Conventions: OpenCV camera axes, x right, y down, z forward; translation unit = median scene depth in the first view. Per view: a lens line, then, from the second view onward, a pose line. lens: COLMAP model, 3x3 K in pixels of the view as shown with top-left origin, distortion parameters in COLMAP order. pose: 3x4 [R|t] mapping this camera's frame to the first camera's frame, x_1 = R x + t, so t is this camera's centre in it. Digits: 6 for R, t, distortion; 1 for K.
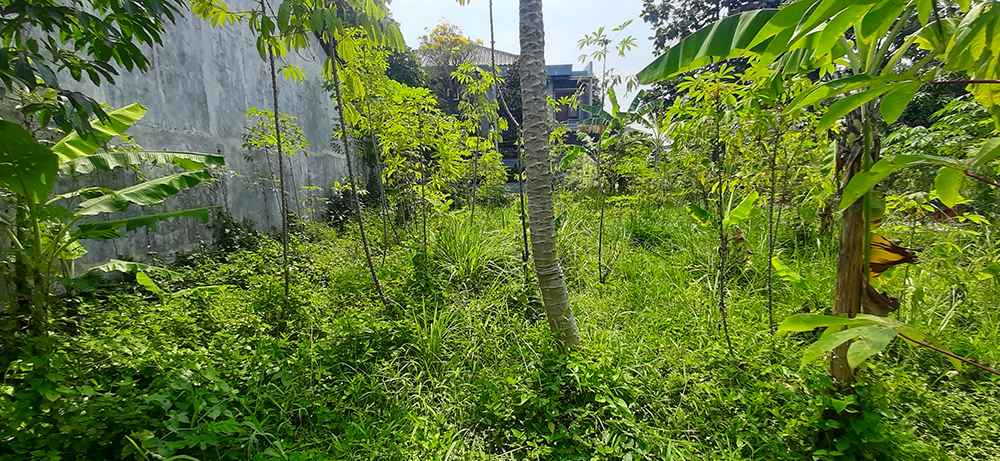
lens RADIAL K [[469.0, 0, 500.0], [0, 469.0, 230.5], [0, 0, 1]] dist [-0.000704, -0.000370]
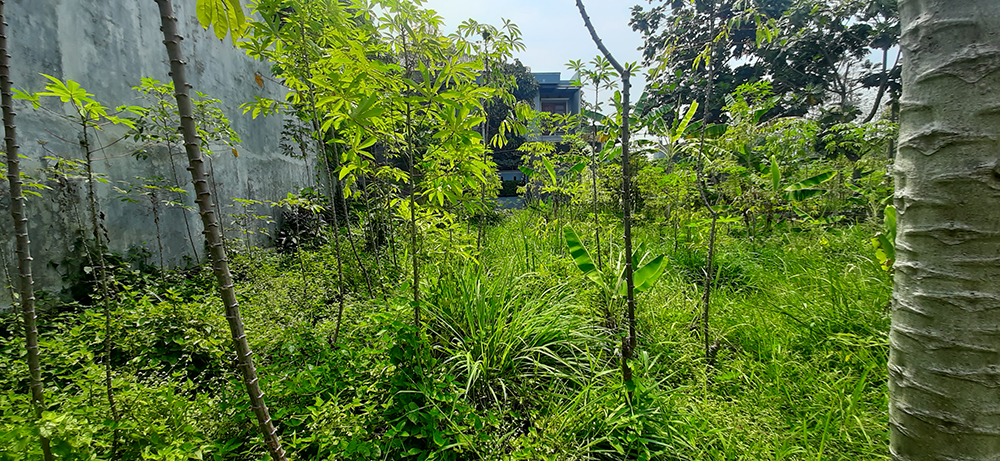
lens RADIAL K [[469.0, 0, 500.0], [0, 469.0, 230.5], [0, 0, 1]] dist [-0.000704, -0.000370]
pose [[0.998616, 0.002368, 0.052540, -0.042625], [-0.000667, 0.999476, -0.032375, -0.019497], [-0.052589, 0.032295, 0.998094, 0.217121]]
